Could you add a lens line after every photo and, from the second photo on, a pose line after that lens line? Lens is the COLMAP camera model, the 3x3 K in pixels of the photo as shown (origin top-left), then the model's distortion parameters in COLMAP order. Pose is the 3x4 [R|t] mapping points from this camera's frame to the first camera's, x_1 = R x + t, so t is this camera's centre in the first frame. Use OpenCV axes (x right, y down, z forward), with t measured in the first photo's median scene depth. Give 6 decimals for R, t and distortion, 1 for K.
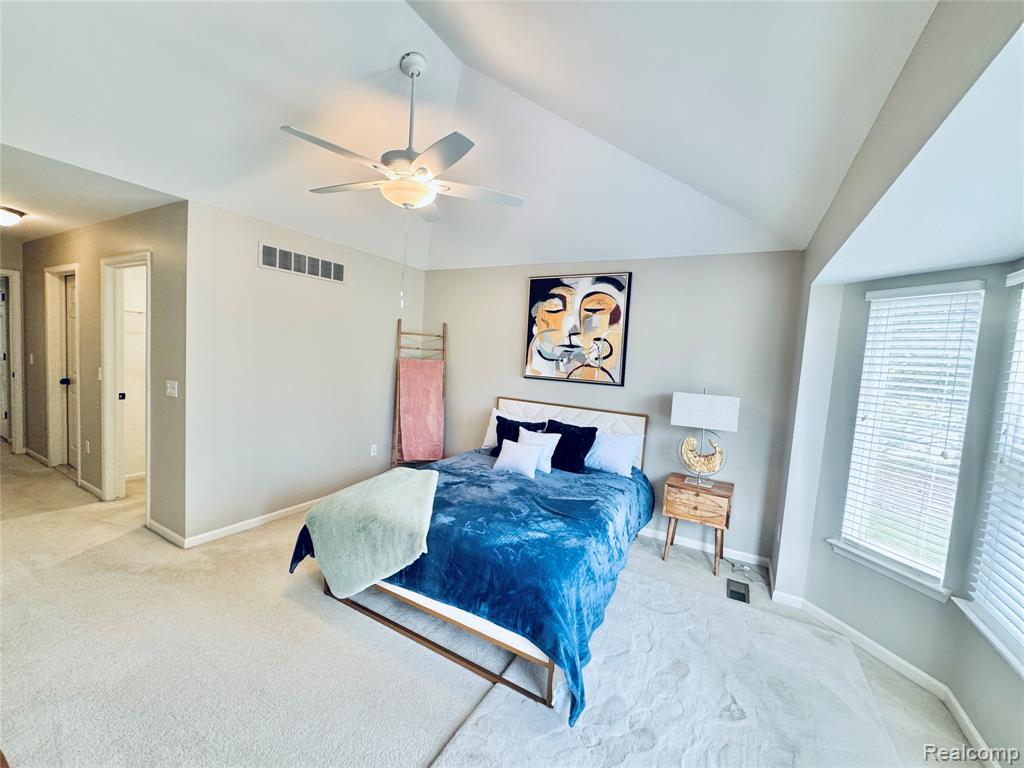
lens RADIAL K [[407.7, 0, 514.2], [0, 407.7, 383.2], [0, 0, 1]] dist [-0.004887, -0.000026]
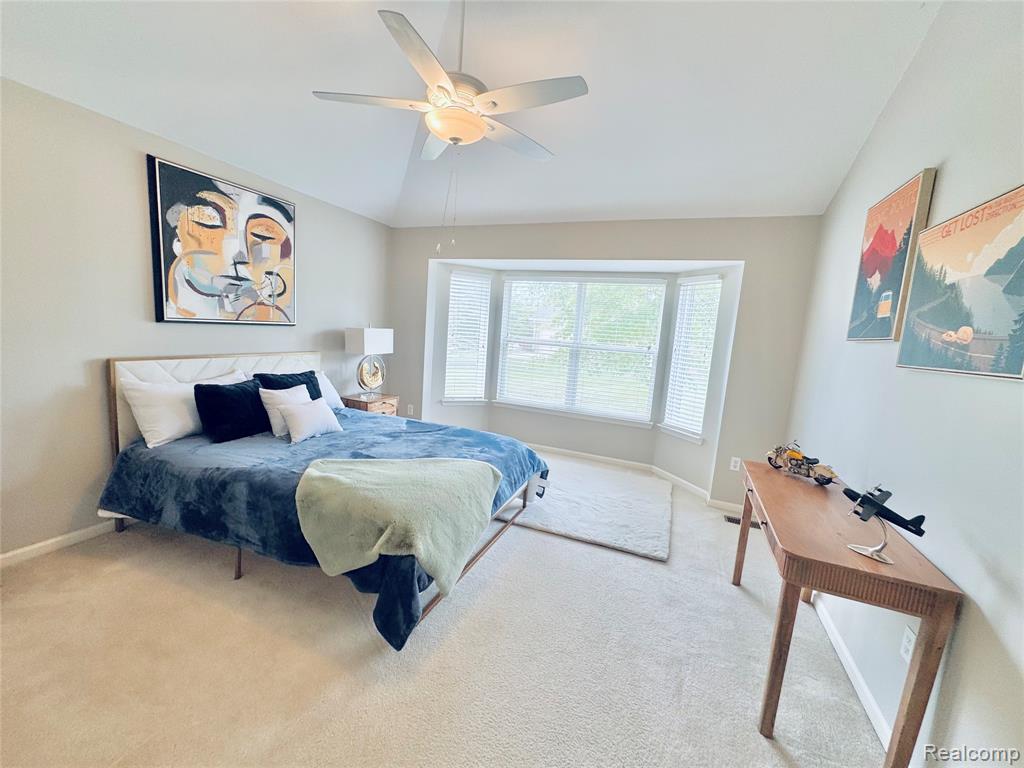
lens RADIAL K [[407.7, 0, 514.1], [0, 407.7, 383.3], [0, 0, 1]] dist [-0.004887, -0.000026]
pose [[-0.104874, -0.199635, 0.974242, -0.718971], [0.000026, 0.979644, 0.200745, -0.050592], [-0.994486, 0.021078, -0.102734, 0.562426]]
